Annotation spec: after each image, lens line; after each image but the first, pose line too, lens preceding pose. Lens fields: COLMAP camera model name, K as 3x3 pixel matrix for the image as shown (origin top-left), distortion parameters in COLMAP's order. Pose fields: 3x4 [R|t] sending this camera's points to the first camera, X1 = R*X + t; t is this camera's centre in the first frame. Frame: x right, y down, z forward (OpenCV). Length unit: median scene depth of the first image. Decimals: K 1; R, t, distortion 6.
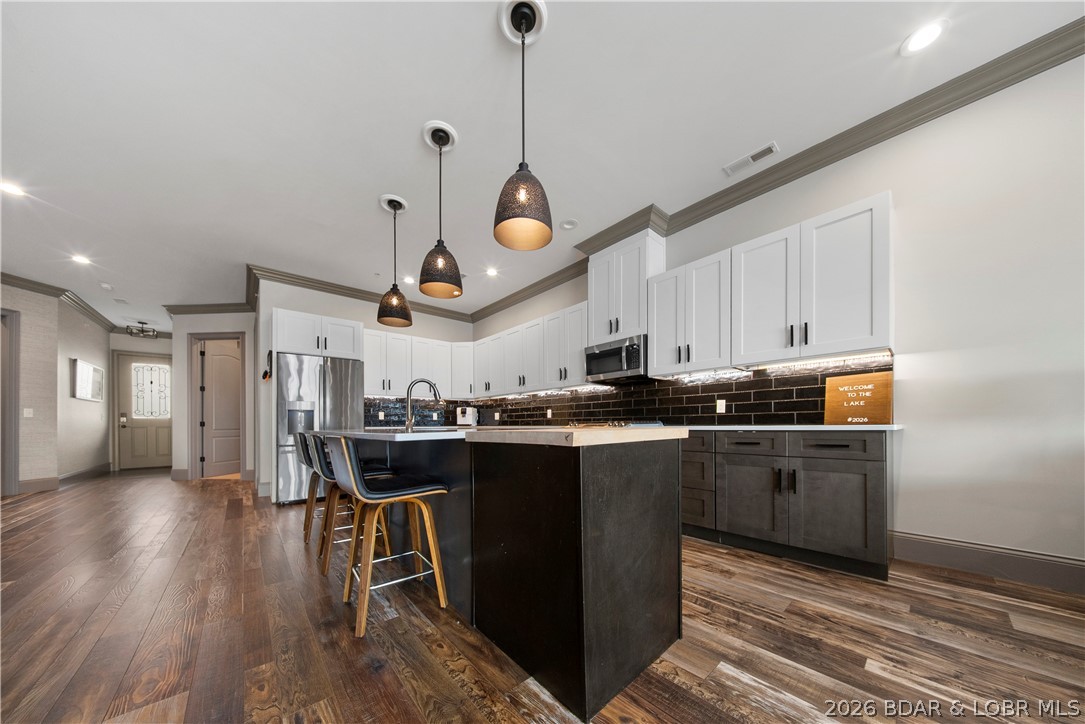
lens RADIAL K [[342.0, 0, 536.8], [0, 342.0, 422.5], [0, 0, 1]] dist [0.000184, -0.000052]
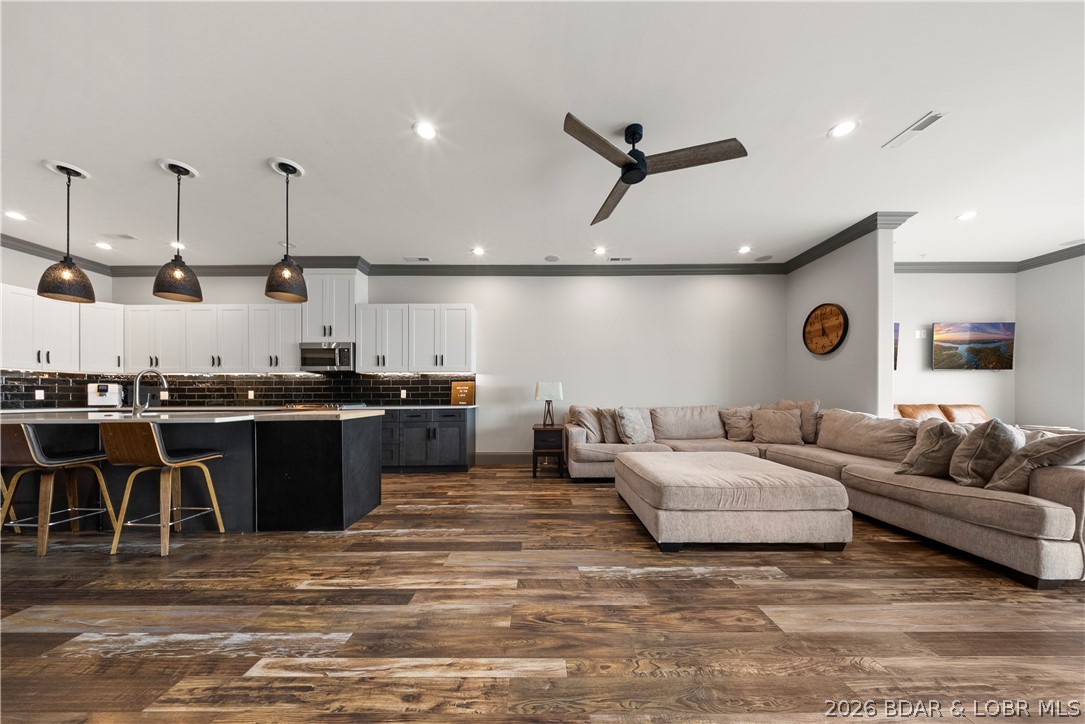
lens RADIAL K [[337.7, 0, 543.1], [0, 337.7, 396.3], [0, 0, 1]] dist [-0.009186, 0.000132]
pose [[0.649958, 0.005191, 0.759952, -0.231464], [-0.004689, 0.999985, -0.002821, -0.030919], [-0.759955, -0.001730, 0.649973, -0.507591]]
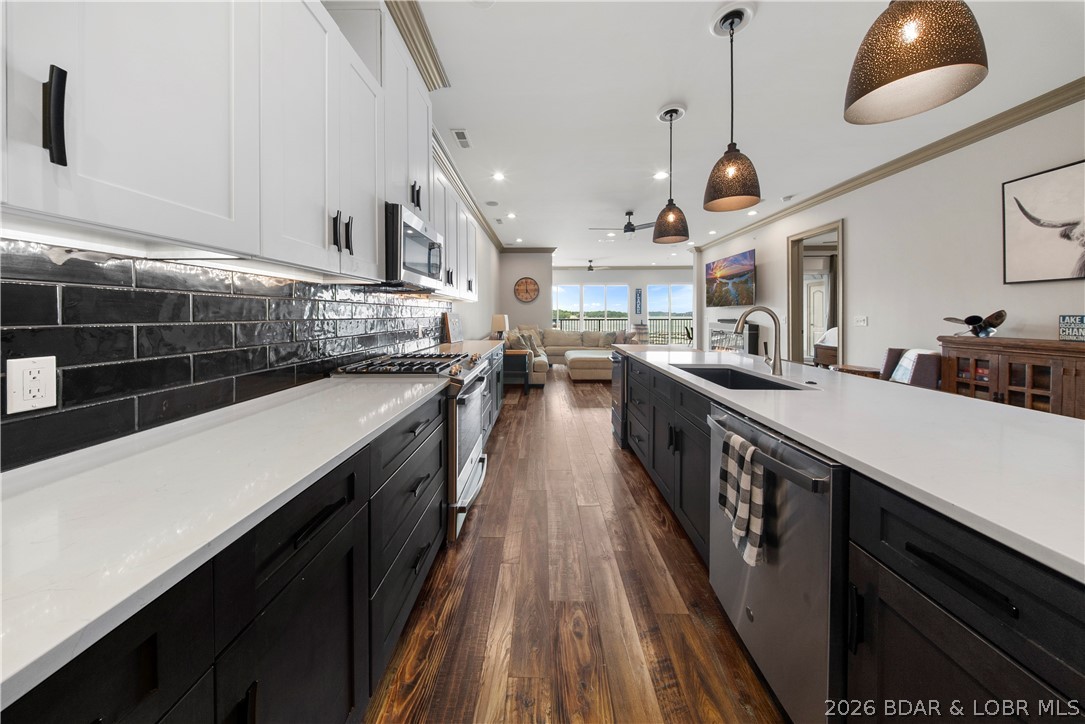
lens RADIAL K [[335.5, 0, 539.8], [0, 335.5, 319.8], [0, 0, 1]] dist [-0.006898, -0.000243]
pose [[-0.753593, -0.000094, 0.657341, -0.334984], [0.004950, 0.999971, 0.005817, -0.074184], [-0.657322, 0.007638, -0.753571, 1.365552]]
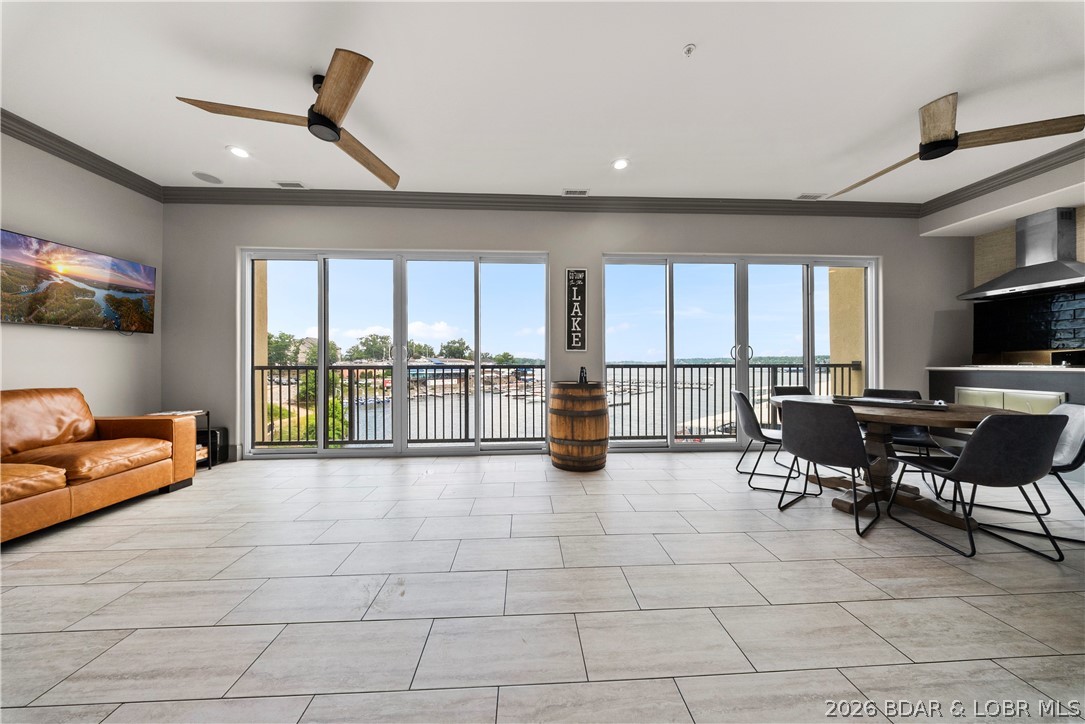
lens RADIAL K [[319.8, 0, 538.2], [0, 319.8, 364.4], [0, 0, 1]] dist [-0.000665, -0.000264]
pose [[-0.788202, 0.008211, 0.615362, 0.644486], [0.006764, 0.999966, -0.004678, -0.052810], [-0.615379, 0.000476, -0.788231, -1.065645]]
